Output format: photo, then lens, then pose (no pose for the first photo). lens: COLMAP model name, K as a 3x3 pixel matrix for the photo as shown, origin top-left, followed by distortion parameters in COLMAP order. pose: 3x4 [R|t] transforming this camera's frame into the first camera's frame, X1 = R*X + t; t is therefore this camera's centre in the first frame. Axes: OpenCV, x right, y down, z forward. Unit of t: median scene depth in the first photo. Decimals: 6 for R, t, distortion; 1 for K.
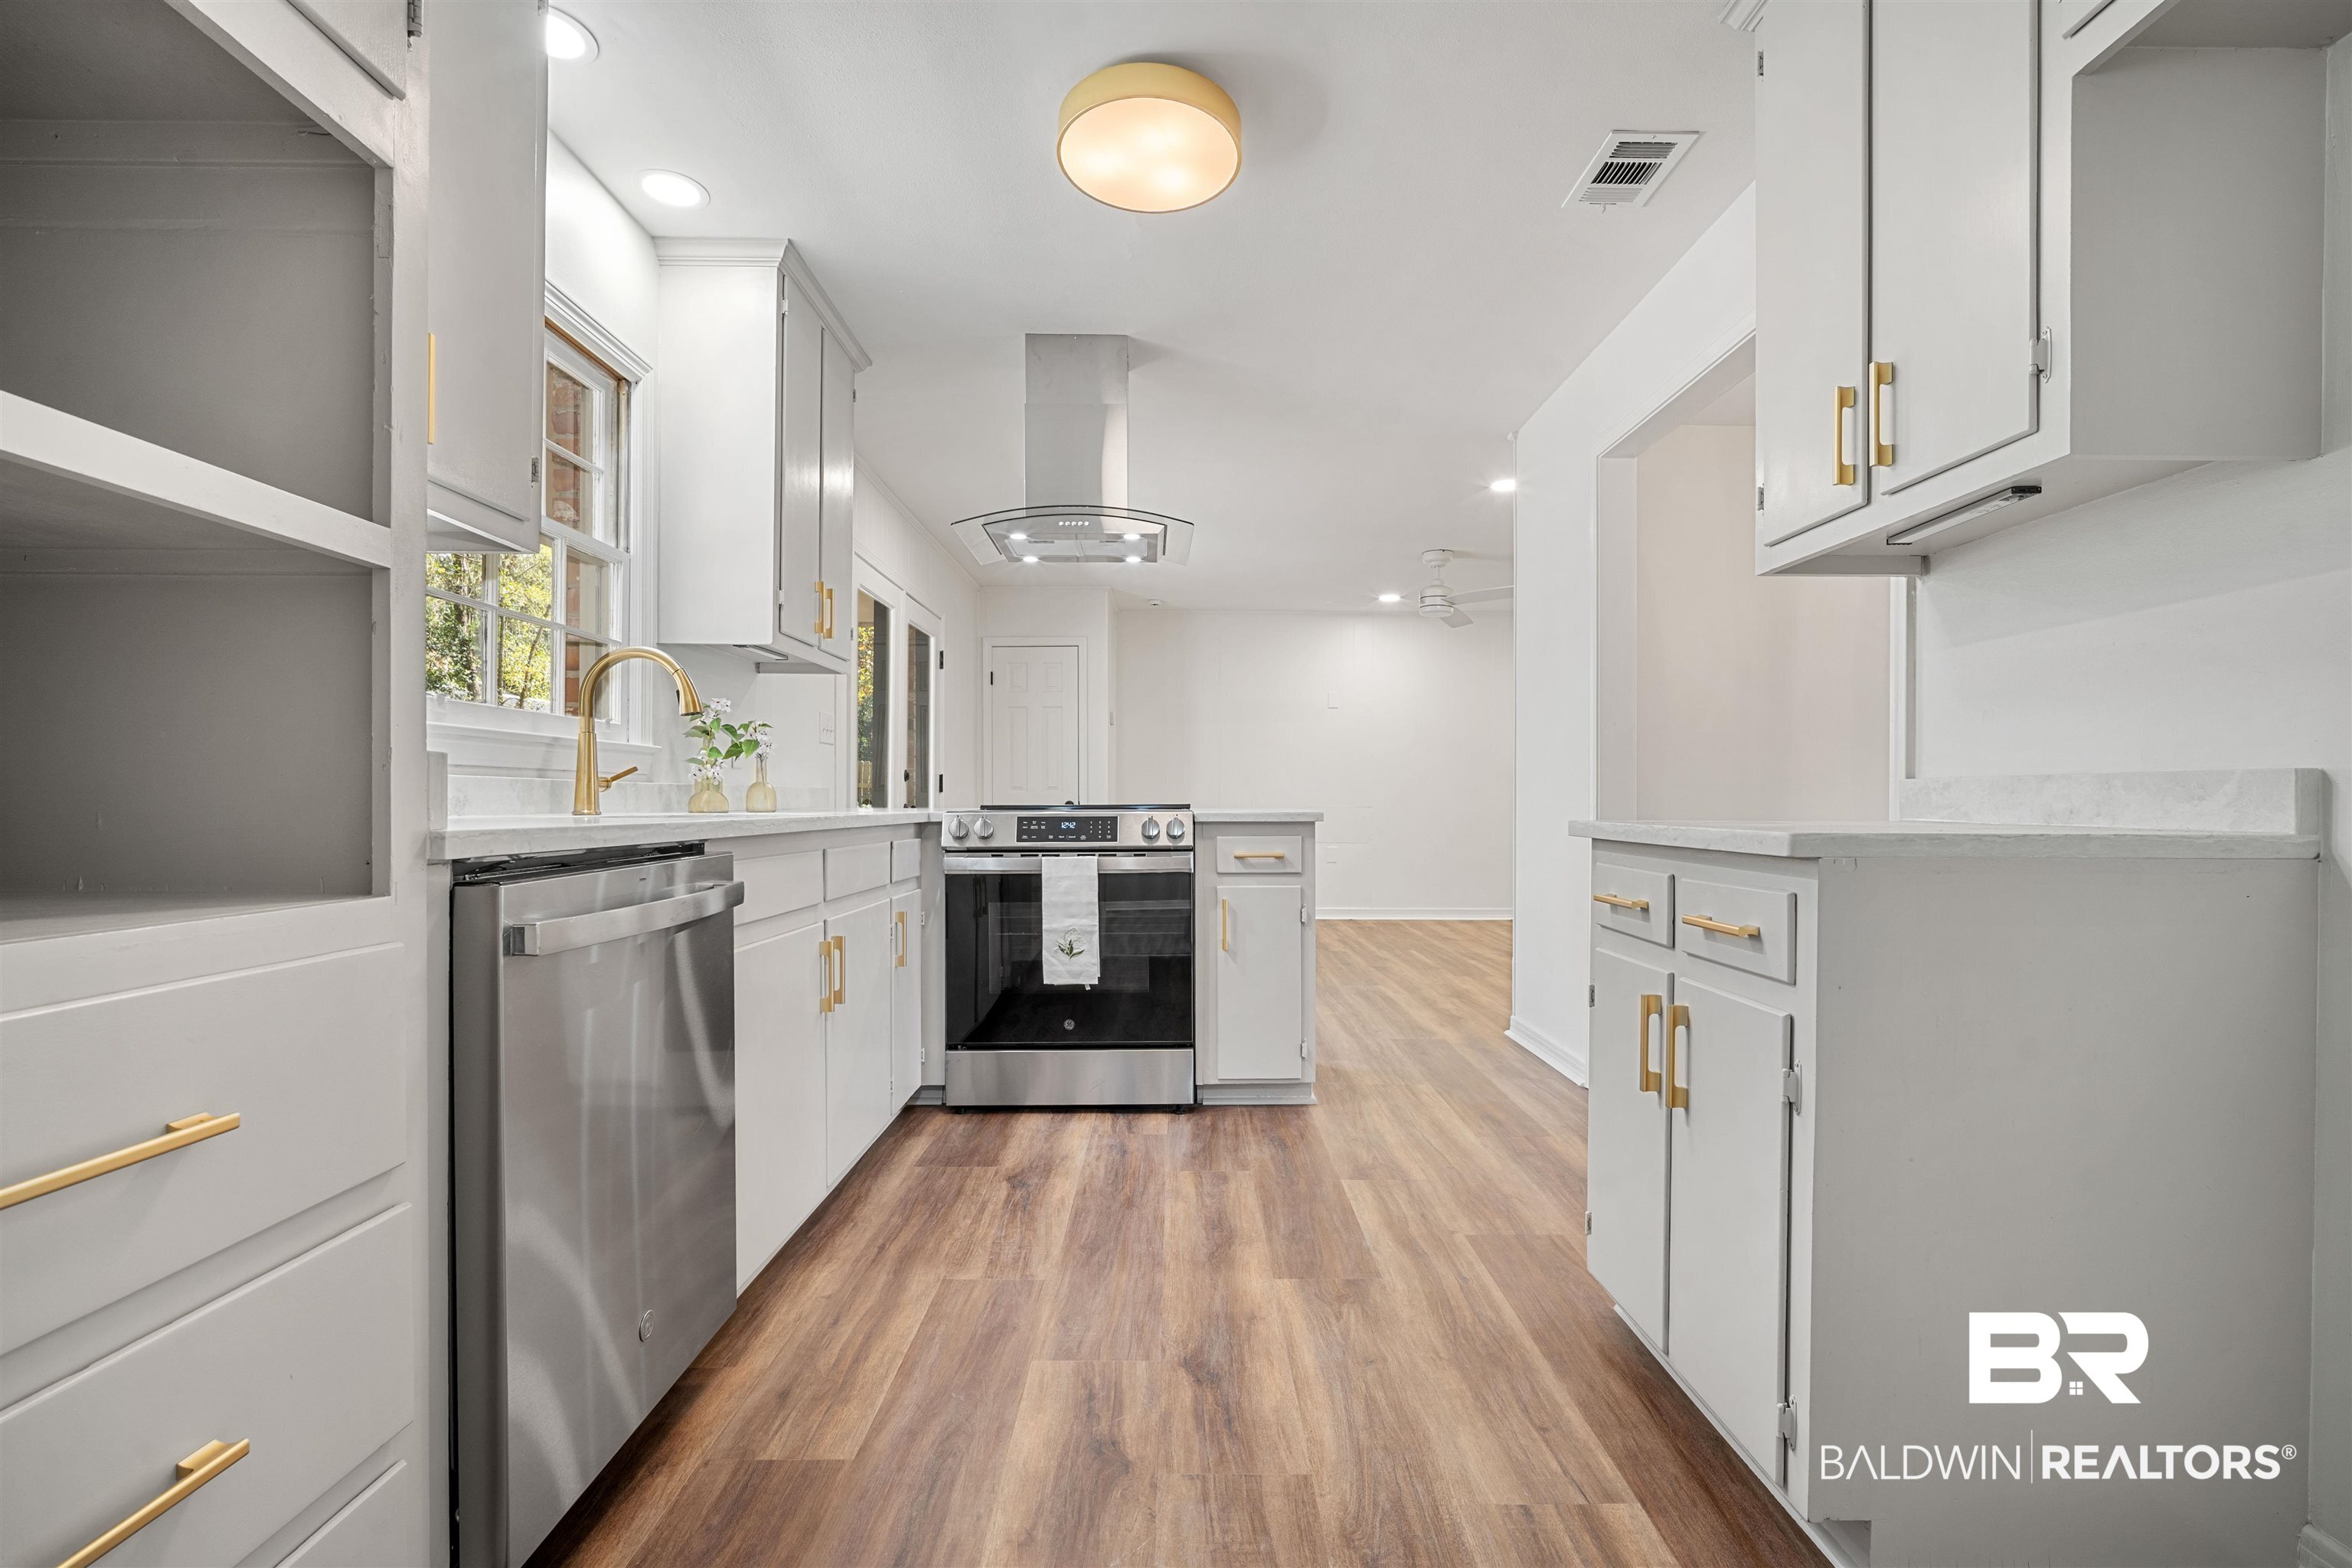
lens RADIAL K [[1035.4, 0, 1179.5], [0, 1035.4, 791.1], [0, 0, 1]] dist [-0.001990, 0.000846]
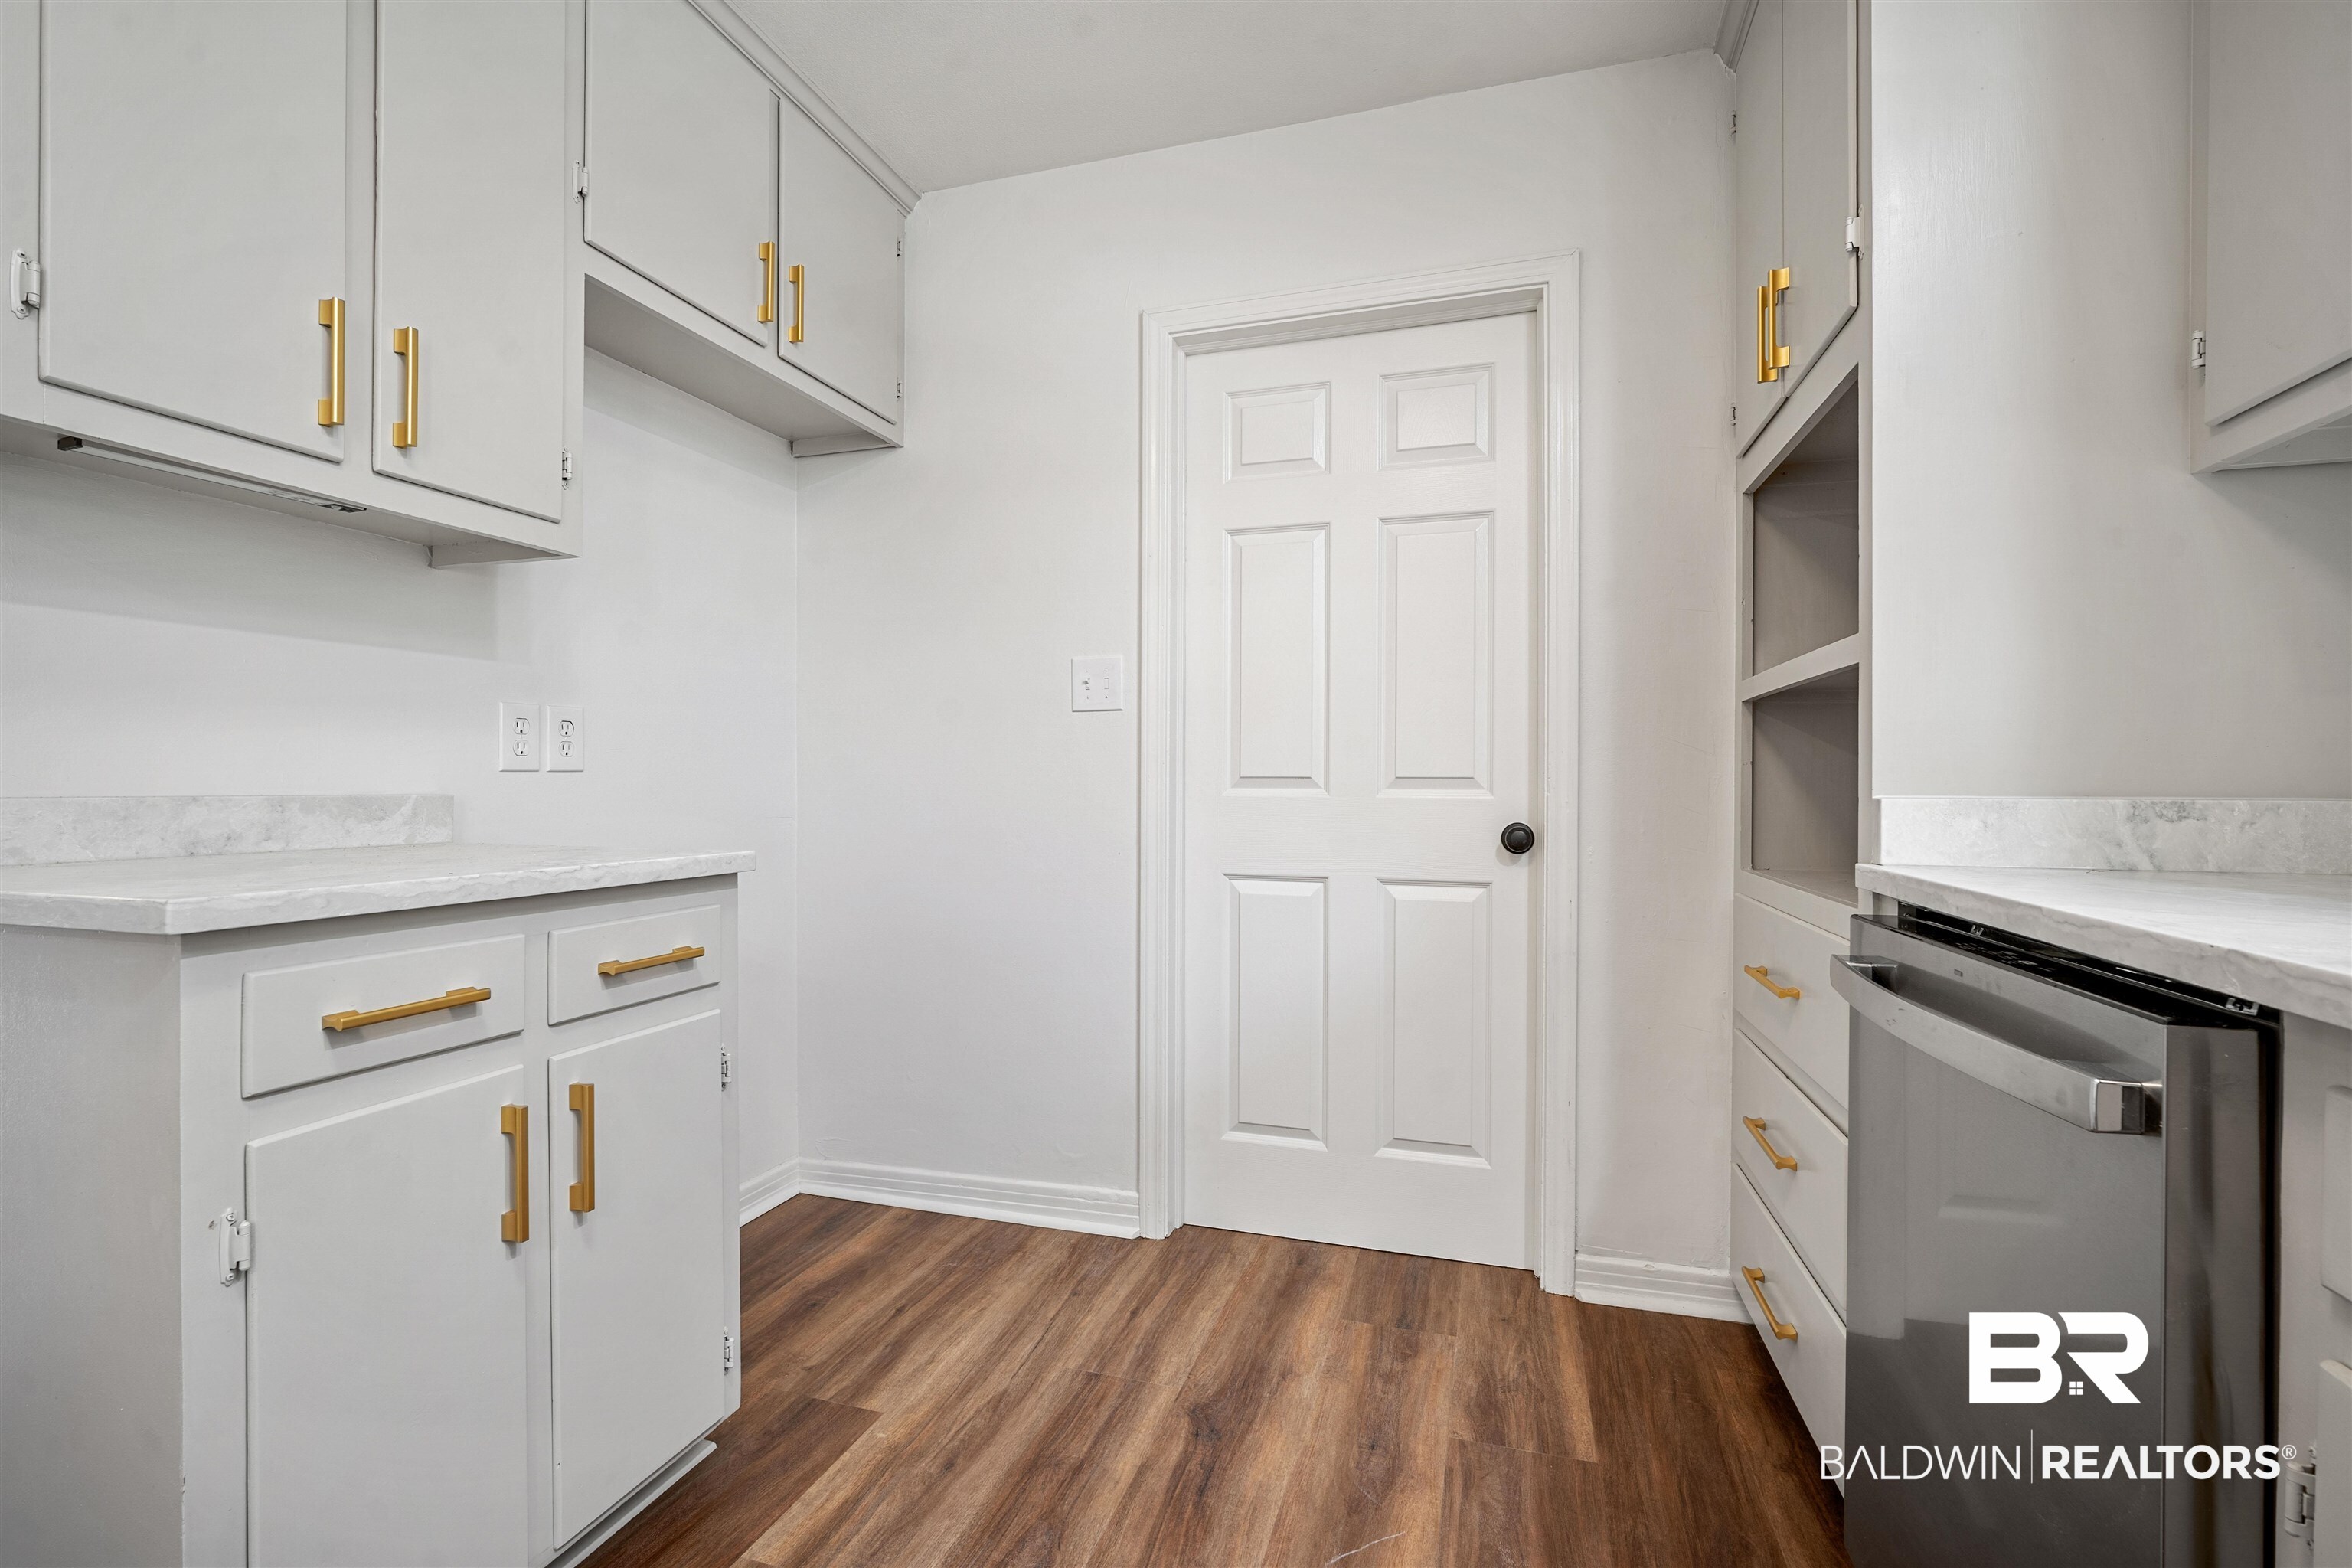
lens RADIAL K [[1035.4, 0, 1182.7], [0, 1035.4, 786.1], [0, 0, 1]] dist [-0.001990, 0.000846]
pose [[-0.957795, -0.005870, 0.287392, -0.223542], [-0.008373, 0.999937, -0.007479, -0.024934], [-0.287330, -0.009570, -0.957784, 1.556082]]
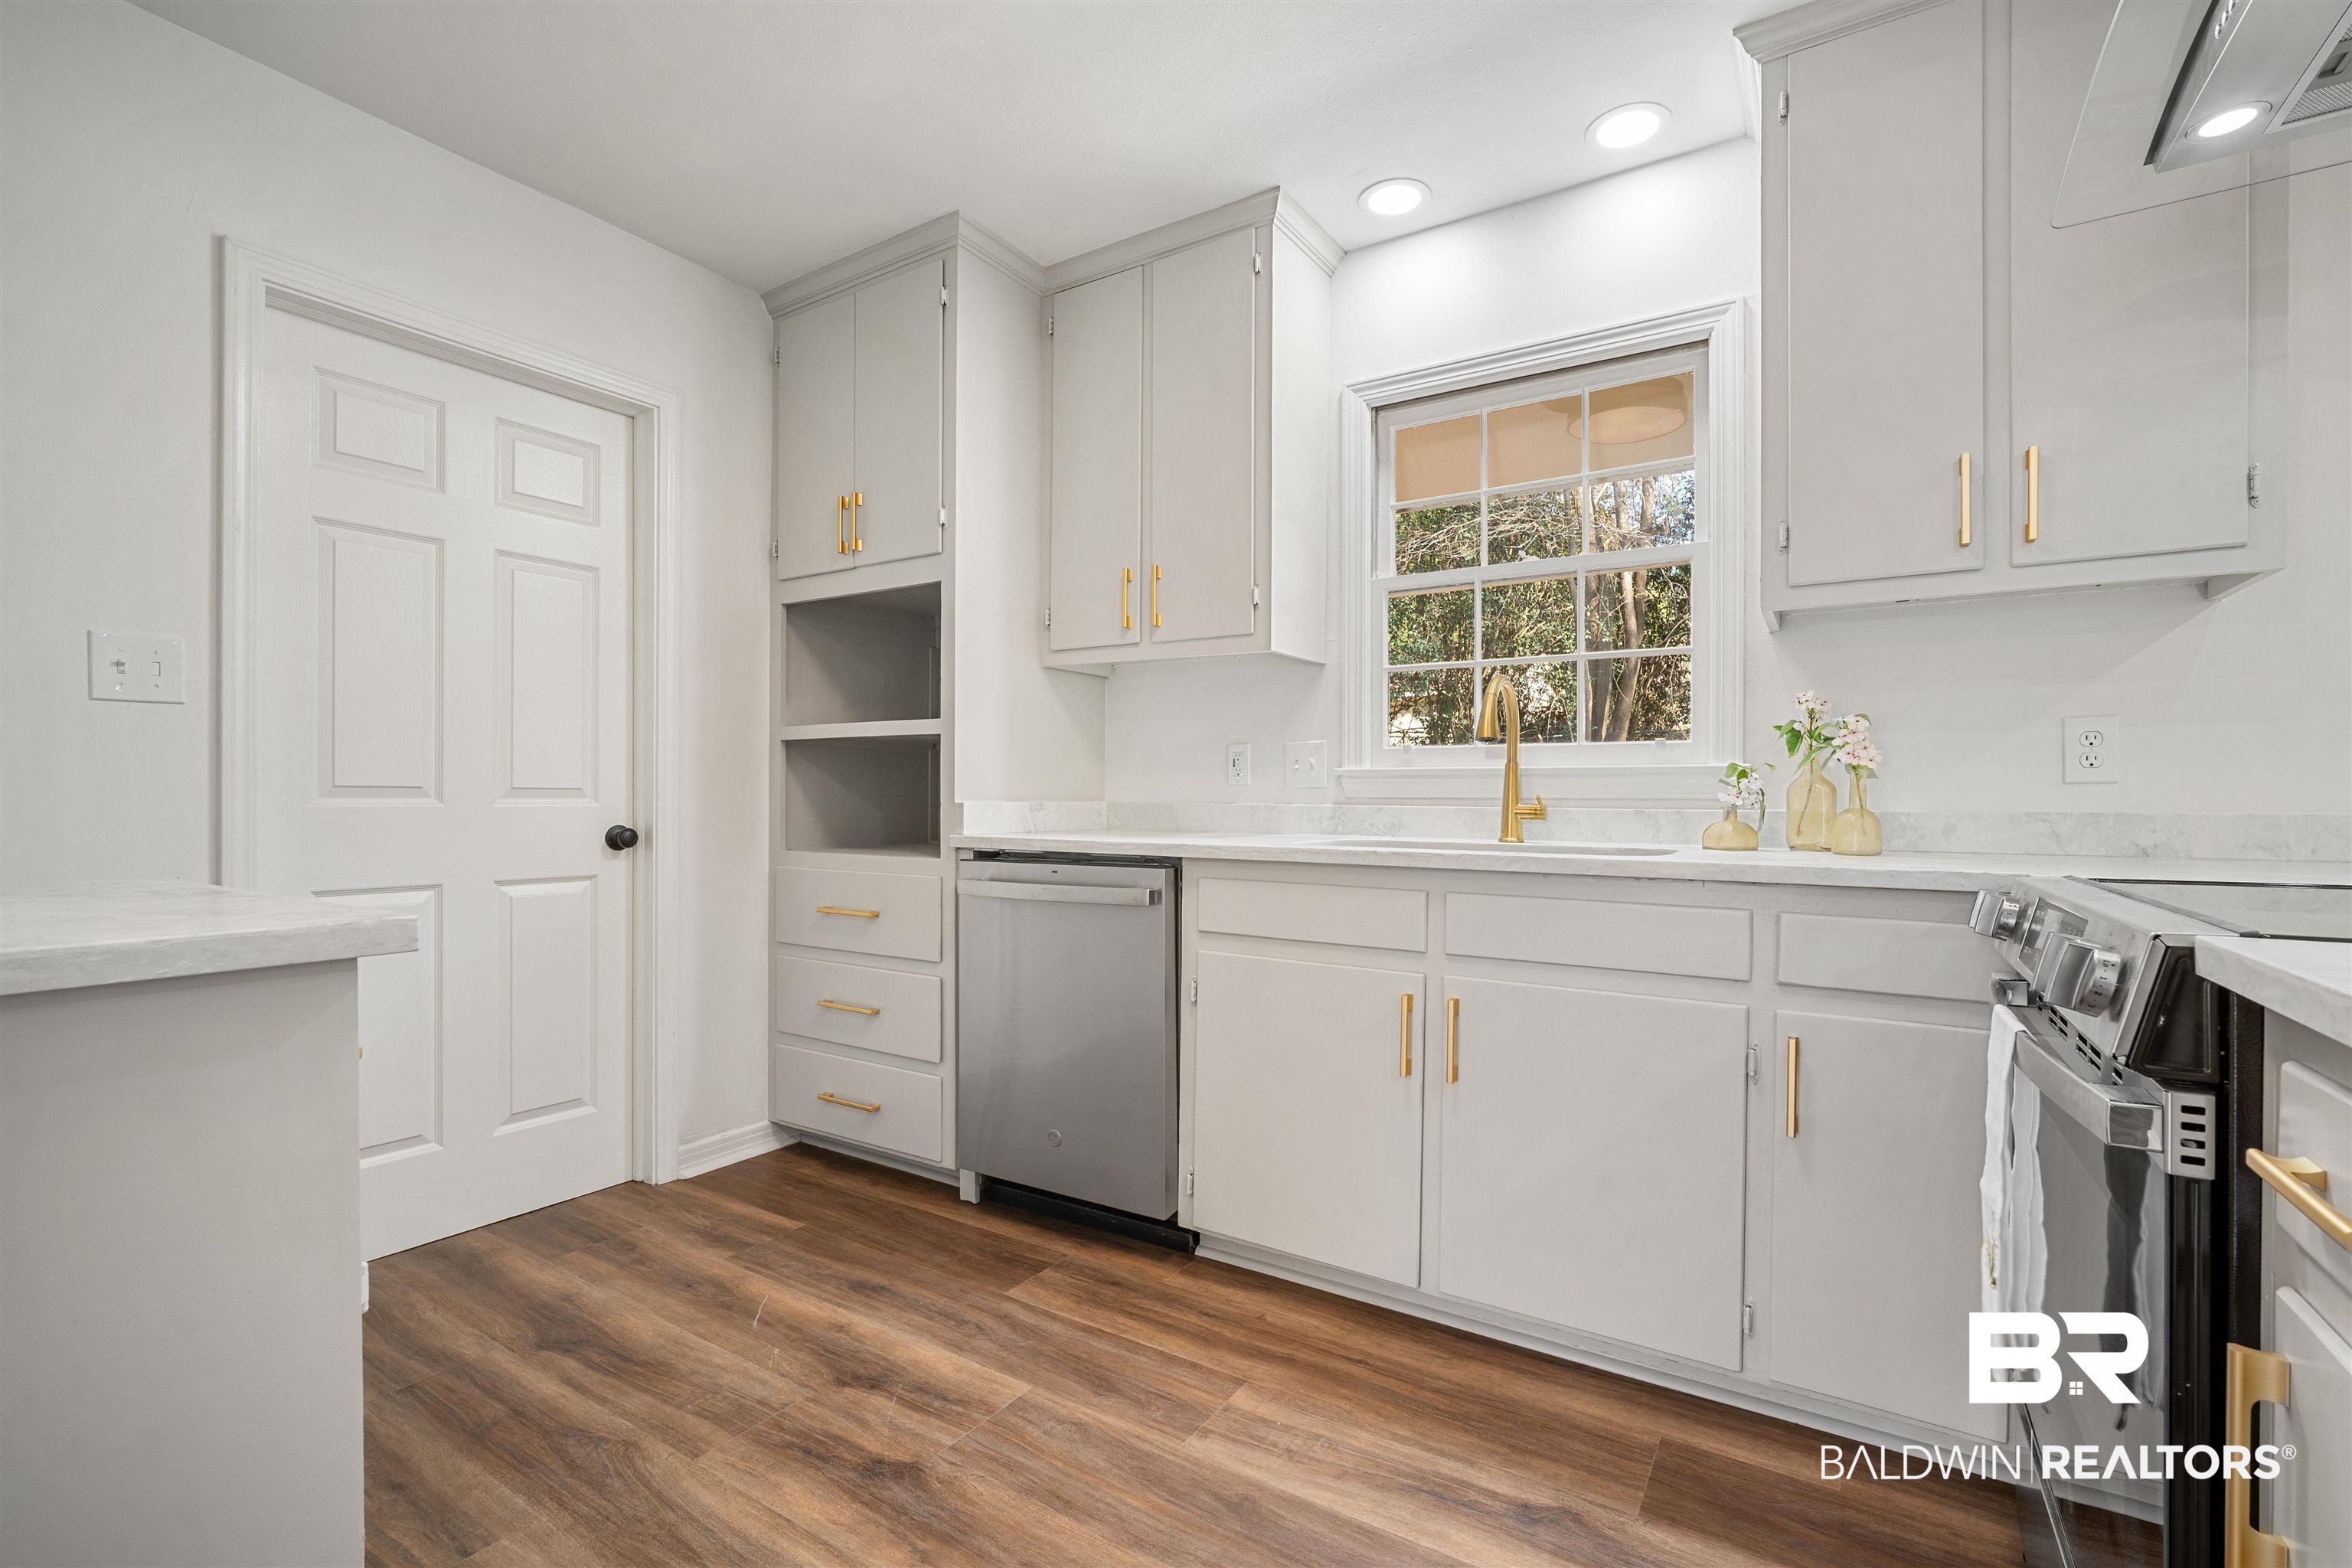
lens RADIAL K [[1035.4, 0, 1179.9], [0, 1035.4, 797.5], [0, 0, 1]] dist [-0.001990, 0.000846]
pose [[-0.542908, -0.004851, -0.839778, 0.685863], [0.003306, 0.999963, -0.007914, -0.019439], [0.839786, -0.007072, -0.542872, 1.816389]]
